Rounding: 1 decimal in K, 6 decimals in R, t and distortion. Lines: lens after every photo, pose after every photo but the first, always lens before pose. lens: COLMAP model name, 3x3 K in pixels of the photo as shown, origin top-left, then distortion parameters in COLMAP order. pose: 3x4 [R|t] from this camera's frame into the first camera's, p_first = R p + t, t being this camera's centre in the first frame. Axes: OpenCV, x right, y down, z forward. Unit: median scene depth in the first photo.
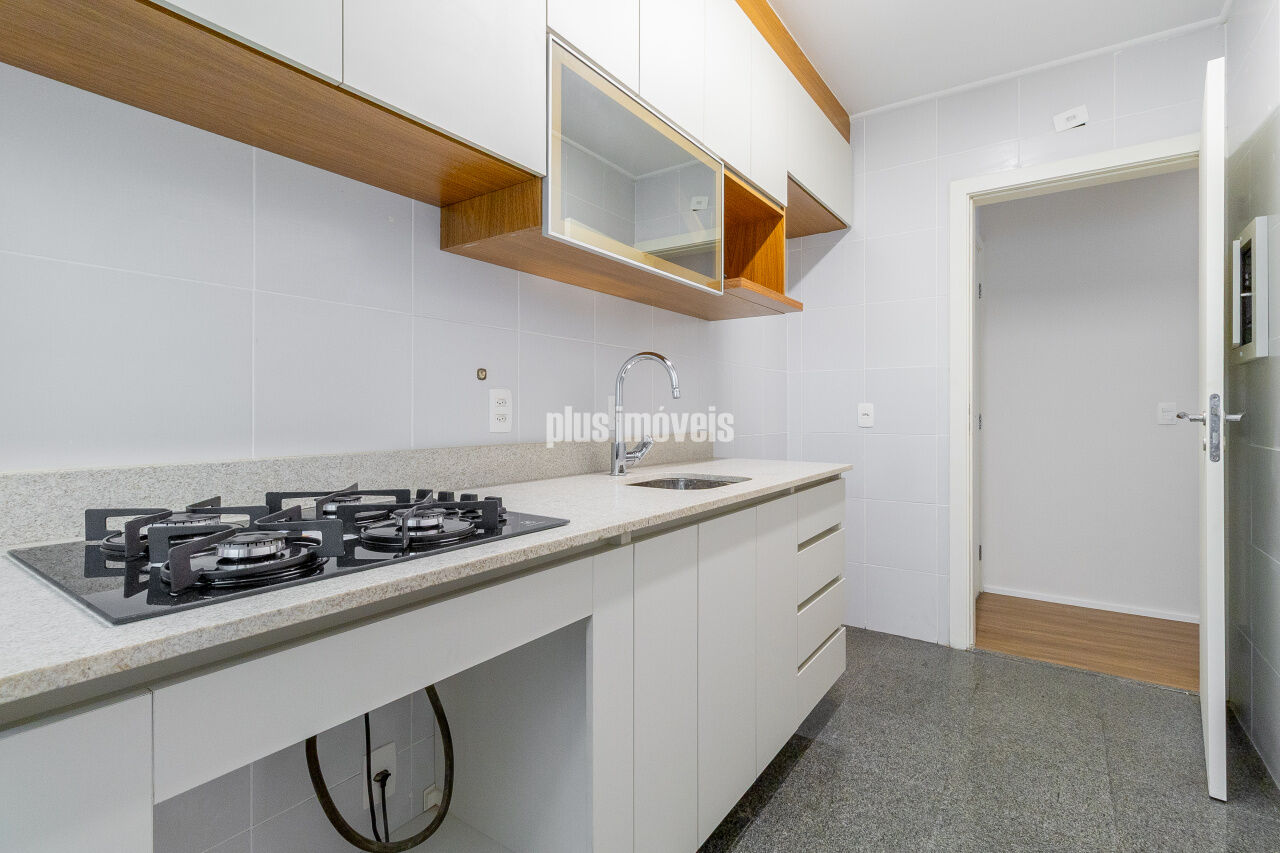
lens RADIAL K [[585.2, 0, 639.7], [0, 585.2, 411.9], [0, 0, 1]] dist [-0.001785, 0.000729]
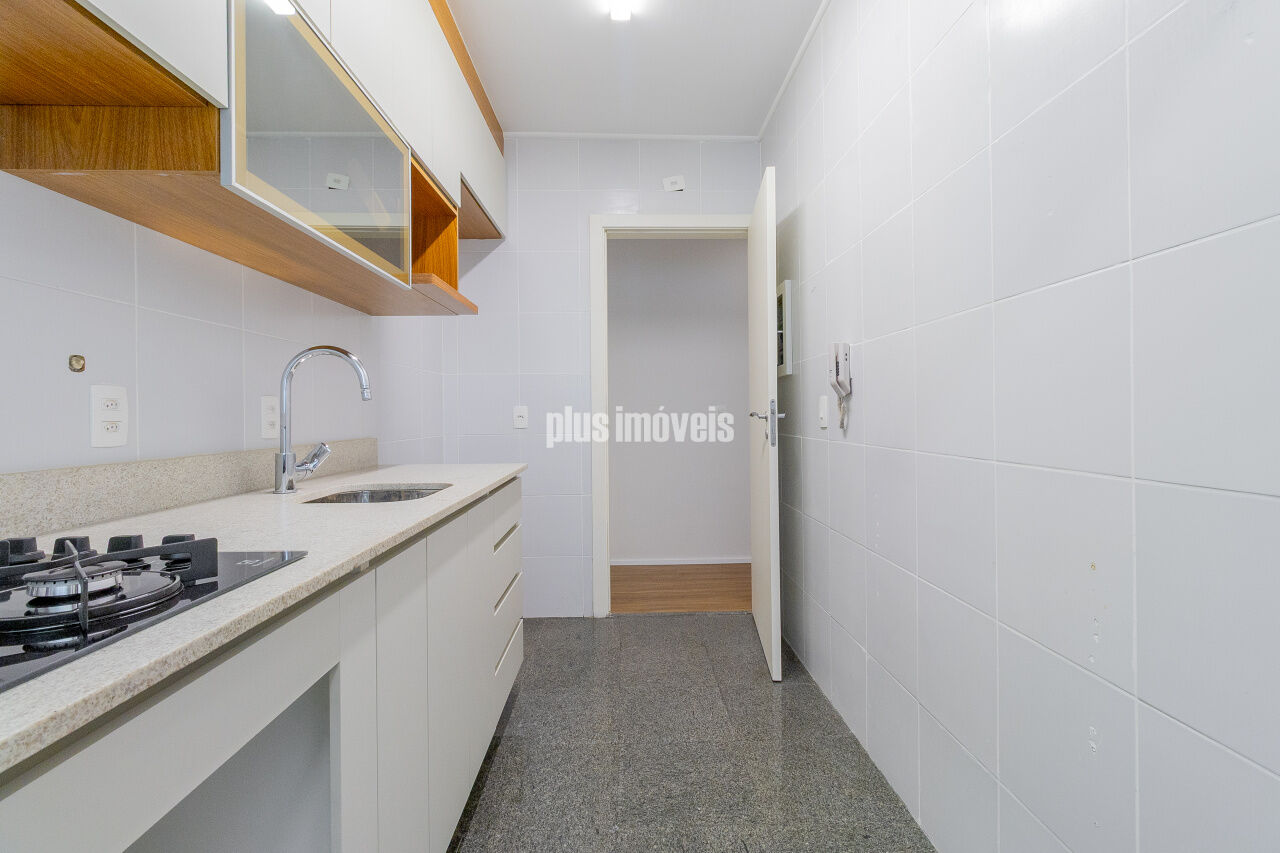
lens RADIAL K [[576.9, 0, 637.5], [0, 576.9, 412.2], [0, 0, 1]] dist [0.000221, 0.000140]
pose [[0.806011, -0.005894, 0.591871, -0.116370], [0.008326, 0.999964, -0.001382, -0.000107], [-0.591842, 0.006042, 0.806032, 0.050221]]
